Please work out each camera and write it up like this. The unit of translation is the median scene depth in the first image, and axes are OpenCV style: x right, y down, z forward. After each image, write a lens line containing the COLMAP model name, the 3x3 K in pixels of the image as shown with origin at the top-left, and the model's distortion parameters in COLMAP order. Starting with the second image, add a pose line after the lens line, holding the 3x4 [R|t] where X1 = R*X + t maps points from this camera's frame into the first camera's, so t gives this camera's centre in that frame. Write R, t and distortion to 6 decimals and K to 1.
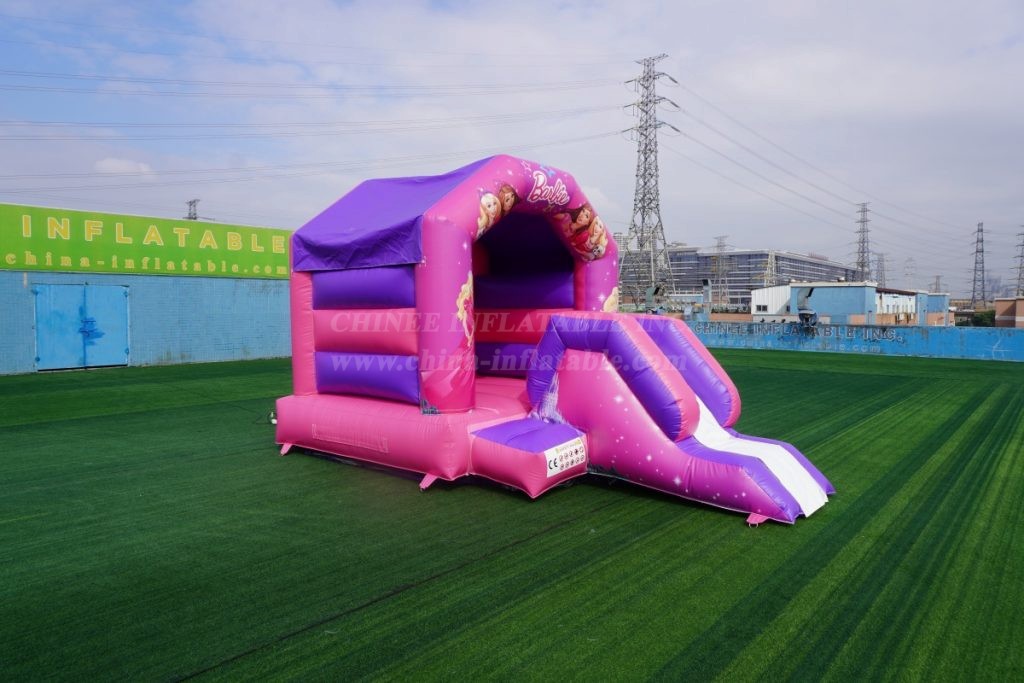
lens RADIAL K [[694.5, 0, 507.0], [0, 694.5, 338.5], [0, 0, 1]] dist [-0.049014, 0.032702]
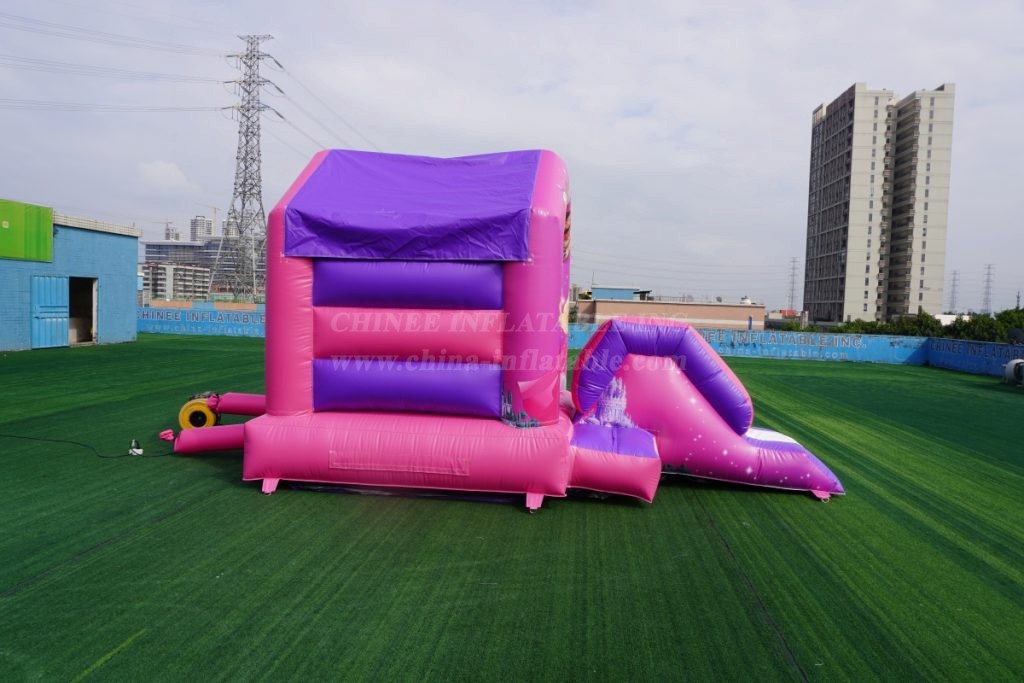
lens RADIAL K [[692.6, 0, 512.0], [0, 692.6, 341.5], [0, 0, 1]] dist [-0.050655, 0.030785]
pose [[0.829902, -0.002931, 0.557902, -0.614668], [-0.006185, 0.999876, 0.014455, -0.016400], [-0.557875, -0.015447, 0.829781, 0.249907]]
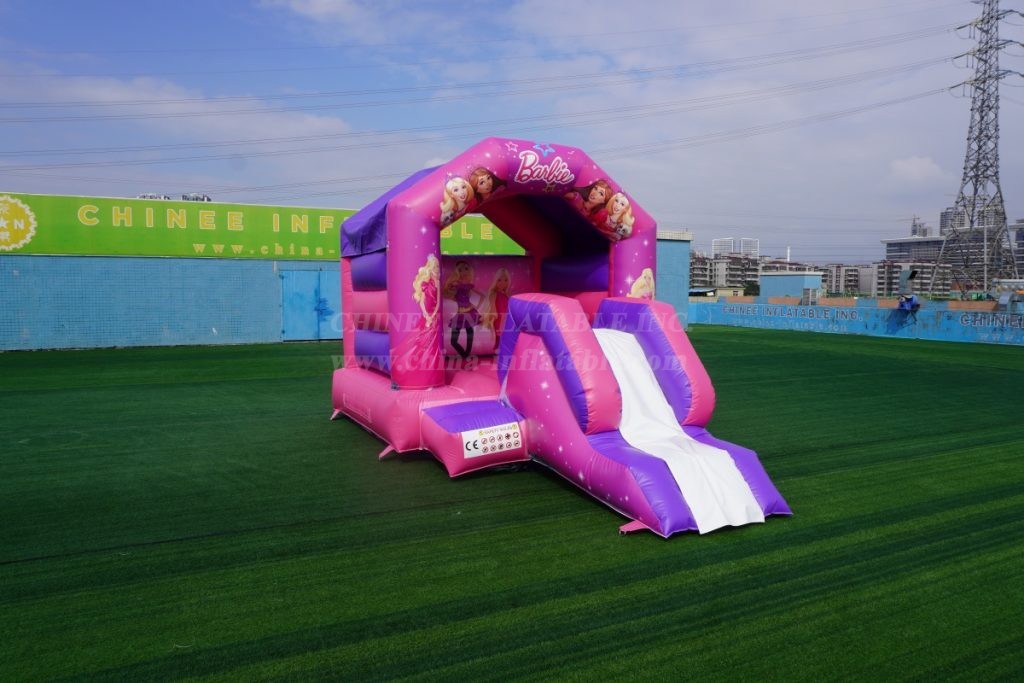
lens RADIAL K [[694.5, 0, 507.0], [0, 694.5, 338.5], [0, 0, 1]] dist [-0.049014, 0.032702]
pose [[0.913701, 0.032872, -0.405057, 0.460769], [-0.024060, 0.999350, 0.026829, -0.001675], [0.405675, -0.014768, 0.913898, 0.095271]]
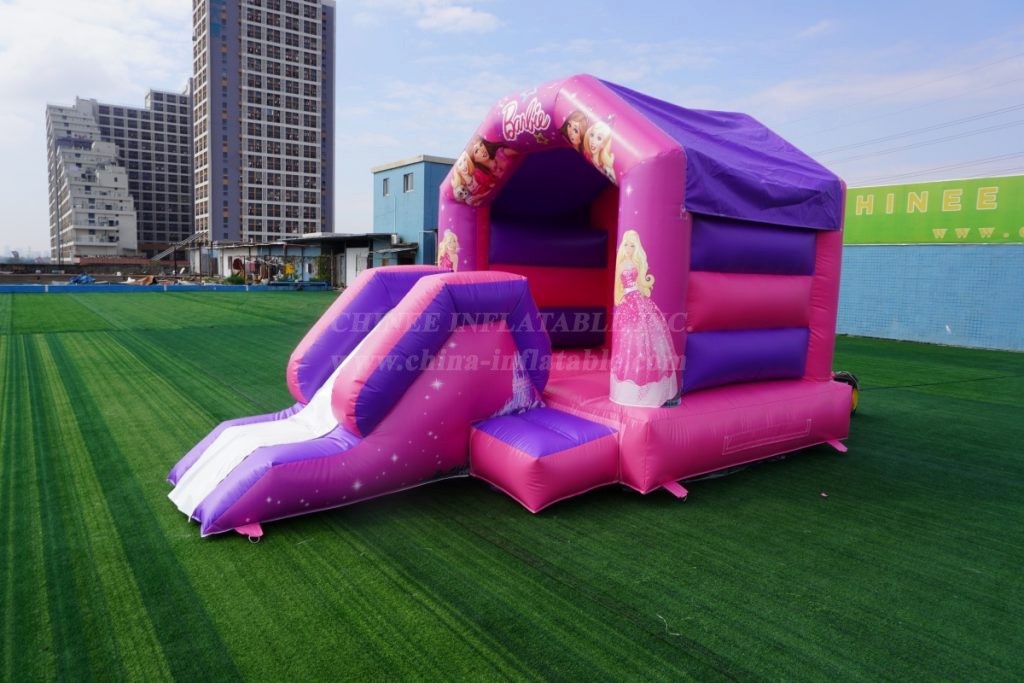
lens RADIAL K [[692.6, 0, 512.0], [0, 692.6, 341.5], [0, 0, 1]] dist [-0.050655, 0.030785]
pose [[-0.251656, 0.093162, -0.963322, 0.952351], [-0.070262, 0.990971, 0.114191, -0.053121], [0.965263, 0.096422, -0.242838, 1.337462]]
